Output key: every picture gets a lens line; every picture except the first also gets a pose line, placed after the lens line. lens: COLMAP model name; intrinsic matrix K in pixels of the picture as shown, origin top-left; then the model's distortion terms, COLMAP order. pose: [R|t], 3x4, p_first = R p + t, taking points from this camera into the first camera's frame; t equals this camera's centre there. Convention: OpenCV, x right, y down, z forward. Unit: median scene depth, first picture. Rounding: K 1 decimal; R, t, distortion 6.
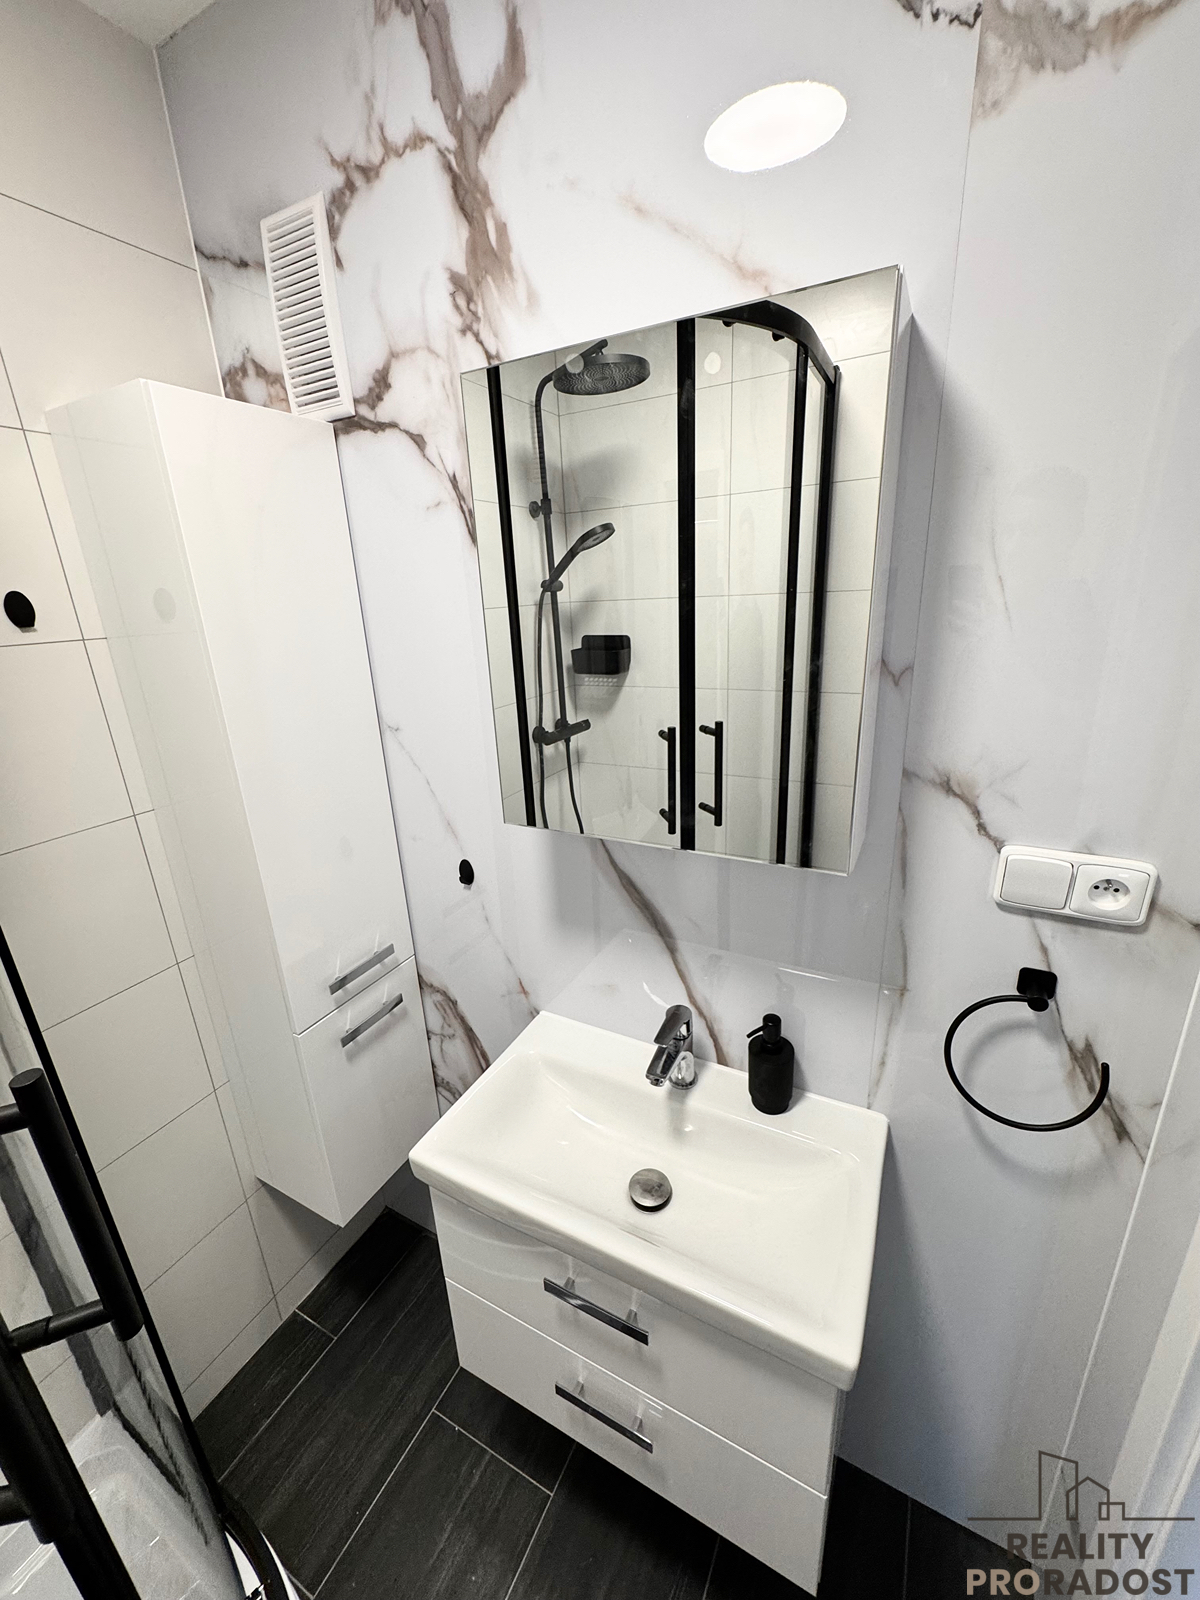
lens RADIAL K [[640.4, 0, 600.0], [0, 640.4, 800.0], [0, 0, 1]] dist [0.001314, 0.000062]
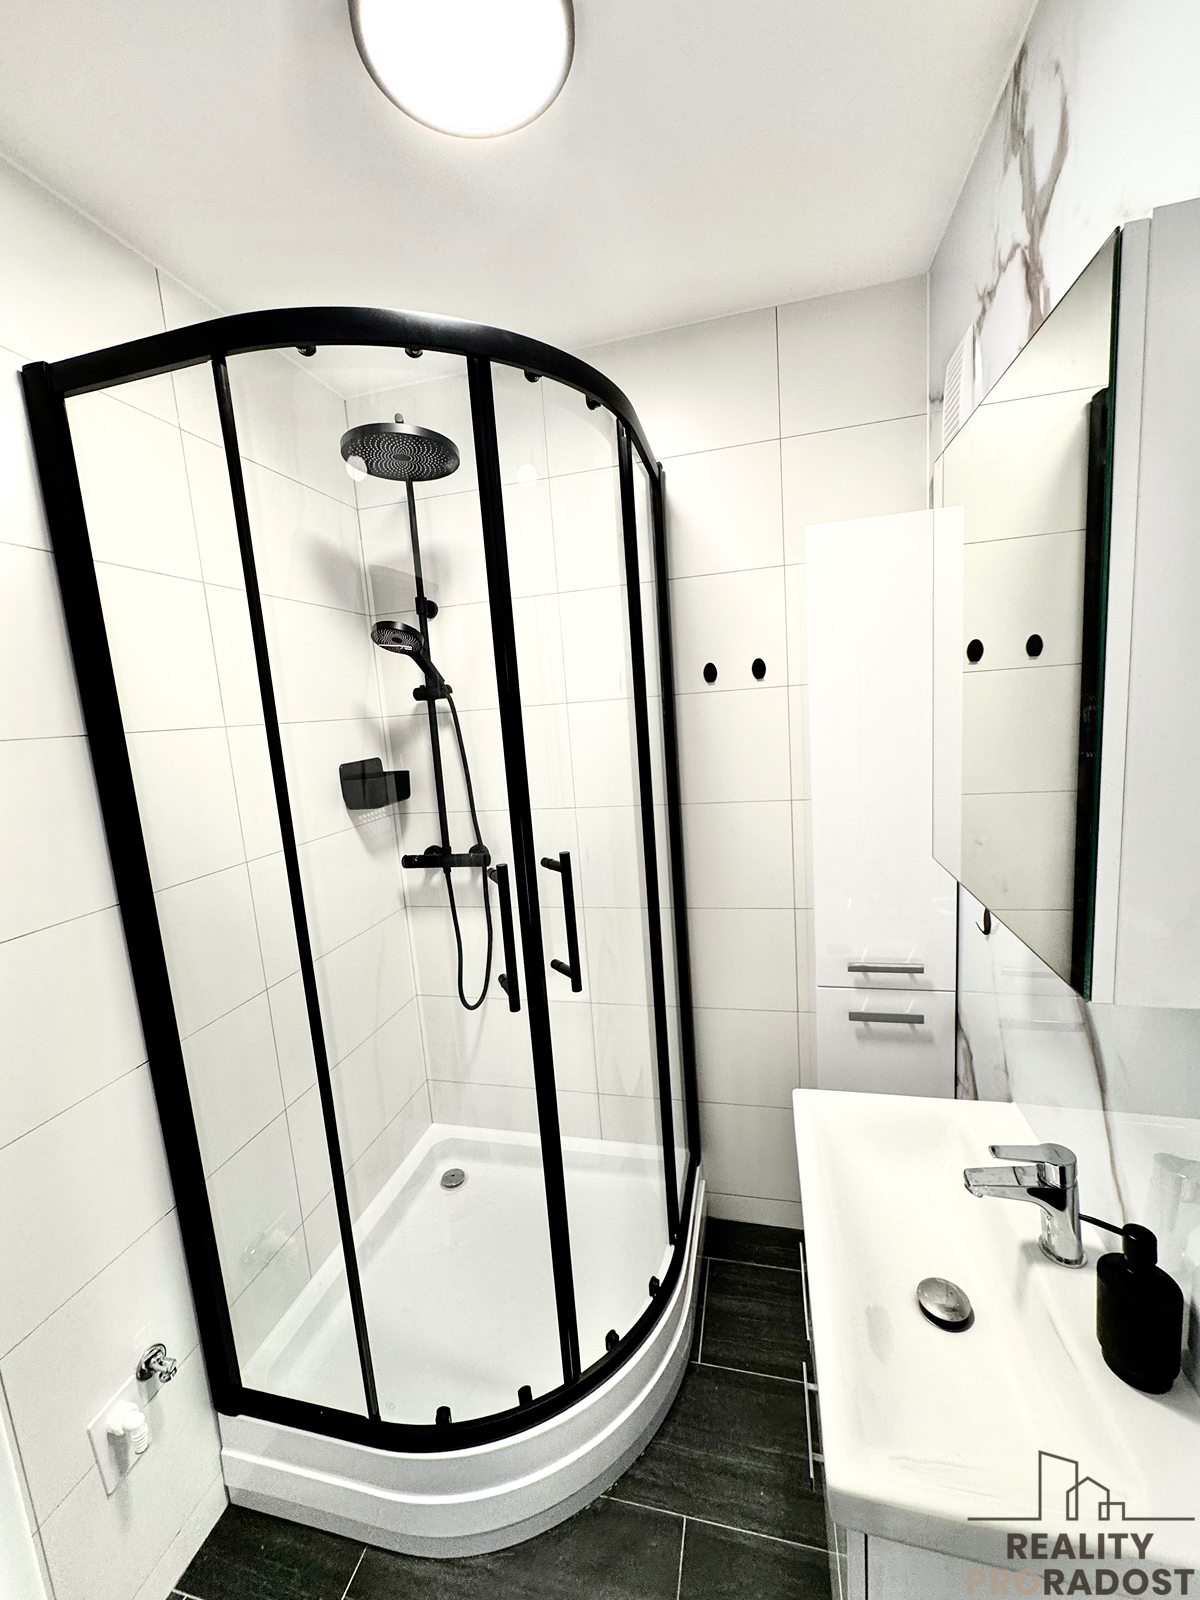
lens RADIAL K [[640.4, 0, 600.0], [0, 640.4, 800.0], [0, 0, 1]] dist [0.001314, 0.000062]
pose [[0.254615, 0.171408, -0.951730, 0.564005], [-0.242458, 0.964046, 0.108762, -0.030581], [0.936155, 0.203062, 0.287020, 0.138646]]
